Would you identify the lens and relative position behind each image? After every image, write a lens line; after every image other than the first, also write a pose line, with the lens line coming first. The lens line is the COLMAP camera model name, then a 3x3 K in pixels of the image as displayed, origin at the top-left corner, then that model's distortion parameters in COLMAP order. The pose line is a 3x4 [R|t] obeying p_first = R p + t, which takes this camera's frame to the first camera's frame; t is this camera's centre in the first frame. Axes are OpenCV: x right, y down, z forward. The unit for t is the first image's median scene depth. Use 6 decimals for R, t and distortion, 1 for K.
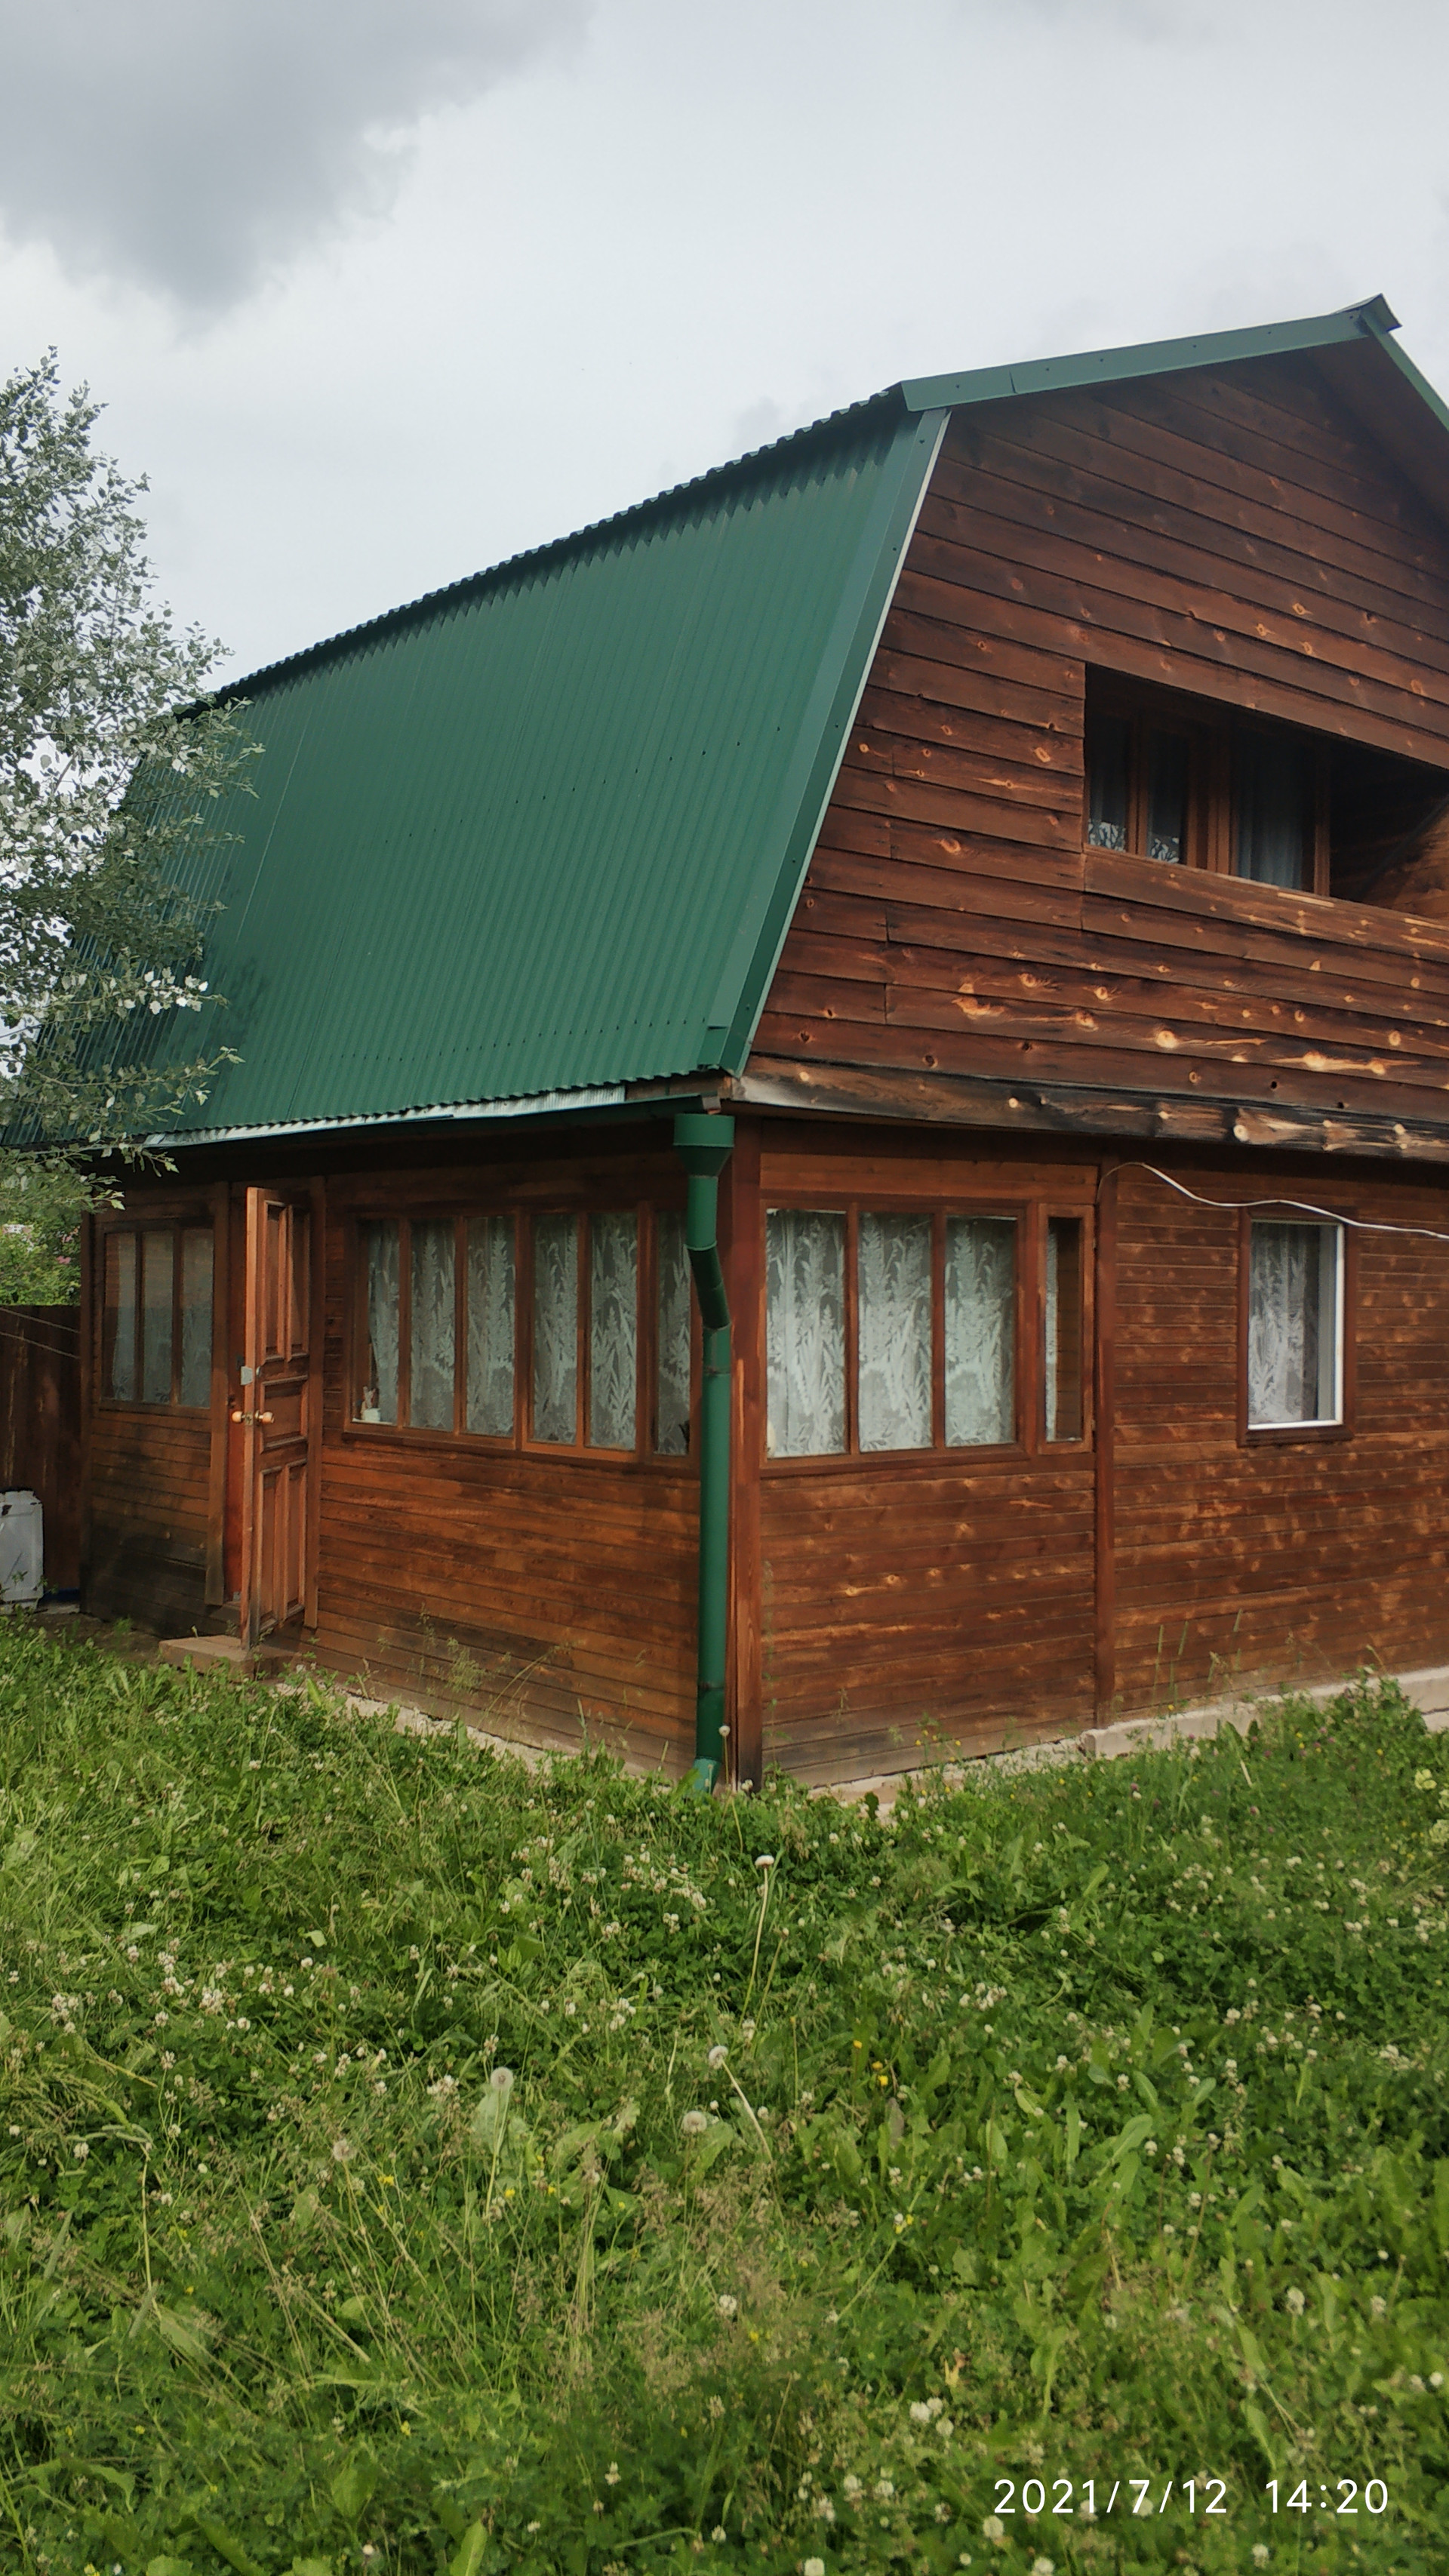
lens RADIAL K [[2082.0, 0, 724.5], [0, 2082.0, 1288.0], [0, 0, 1]] dist [-0.003325, -0.001276]
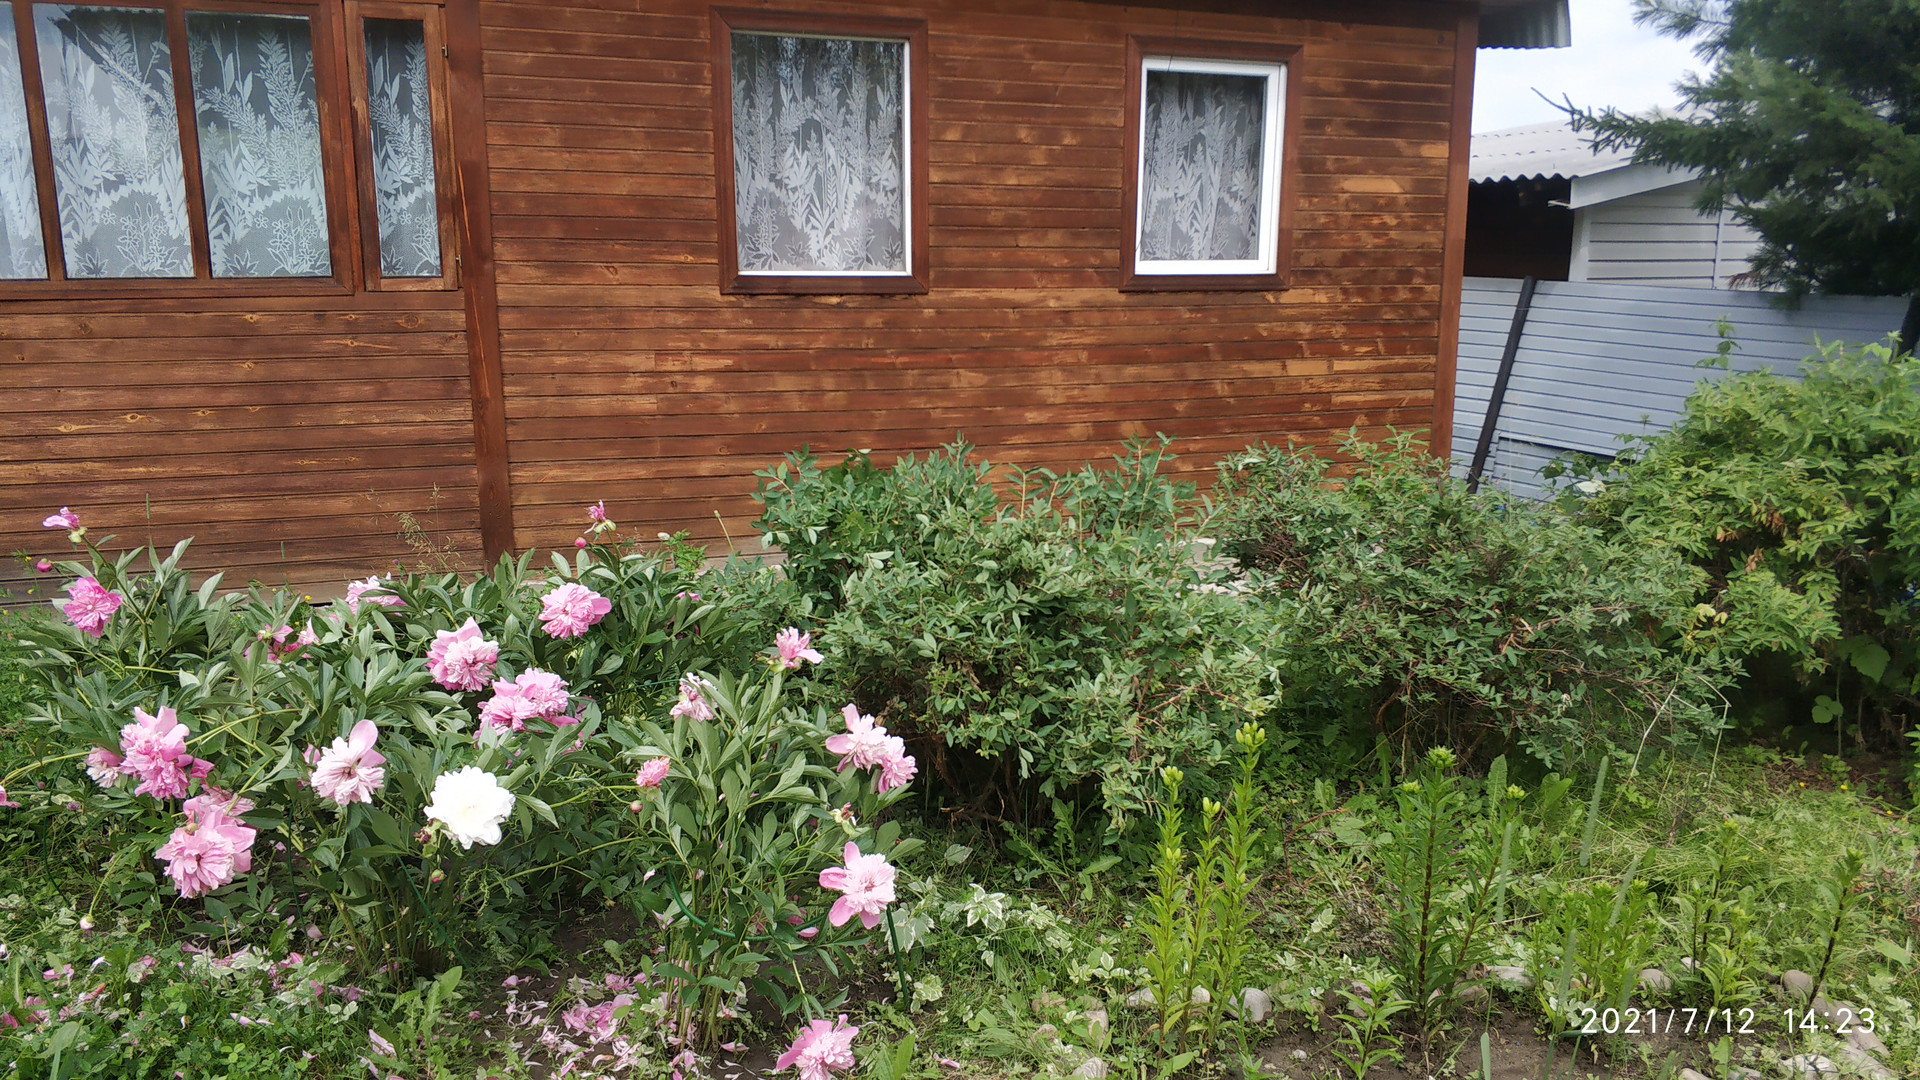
lens RADIAL K [[1551.9, 0, 960.0], [0, 1551.9, 540.0], [0, 0, 1]] dist [-0.003325, -0.001276]
pose [[0.952685, 0.103767, -0.285698, 0.562906], [-0.026941, 0.965051, 0.260672, 0.001039], [0.302762, -0.240642, 0.922186, 0.398985]]
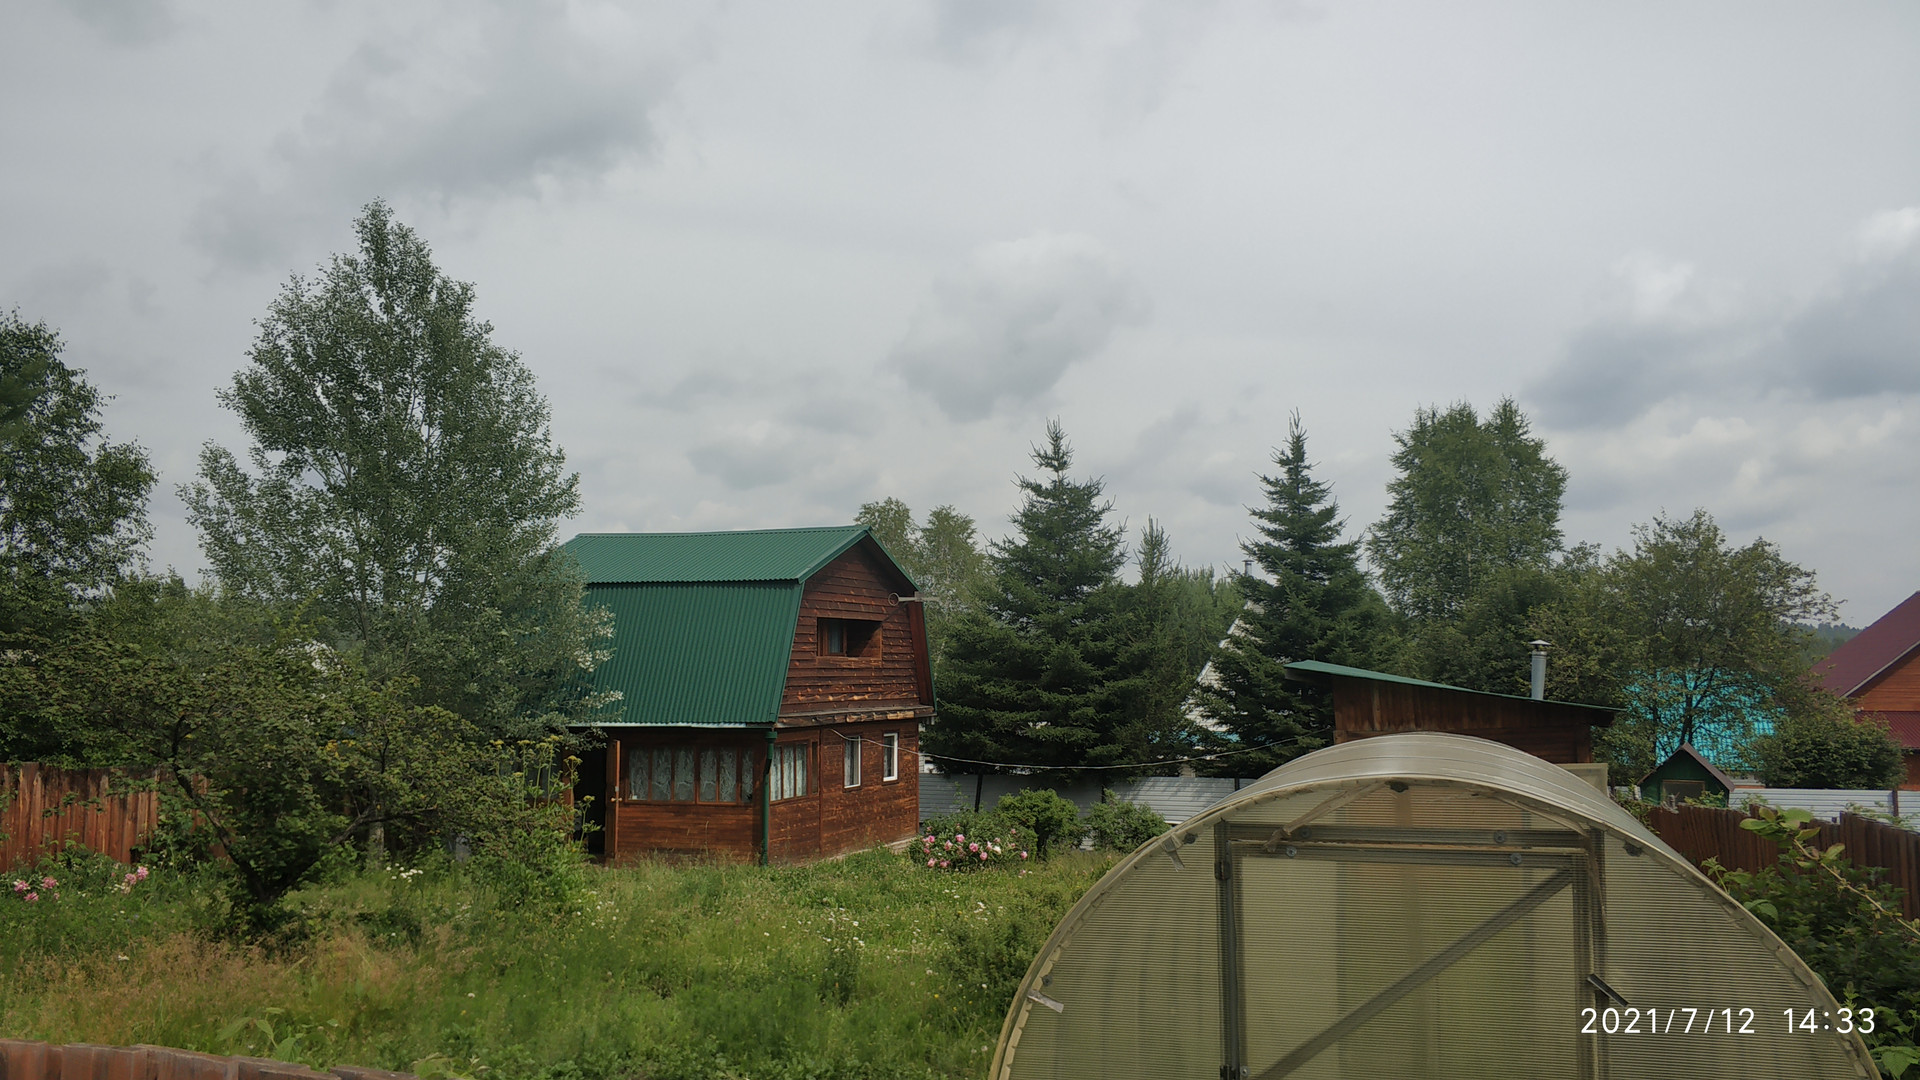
lens RADIAL K [[1551.9, 0, 960.0], [0, 1551.9, 540.0], [0, 0, 1]] dist [-0.003325, -0.001276]
pose [[0.869308, 0.021095, 0.493821, -1.115785], [0.020335, 0.996717, -0.078374, -0.183611], [-0.493853, 0.078173, 0.866025, -1.883963]]
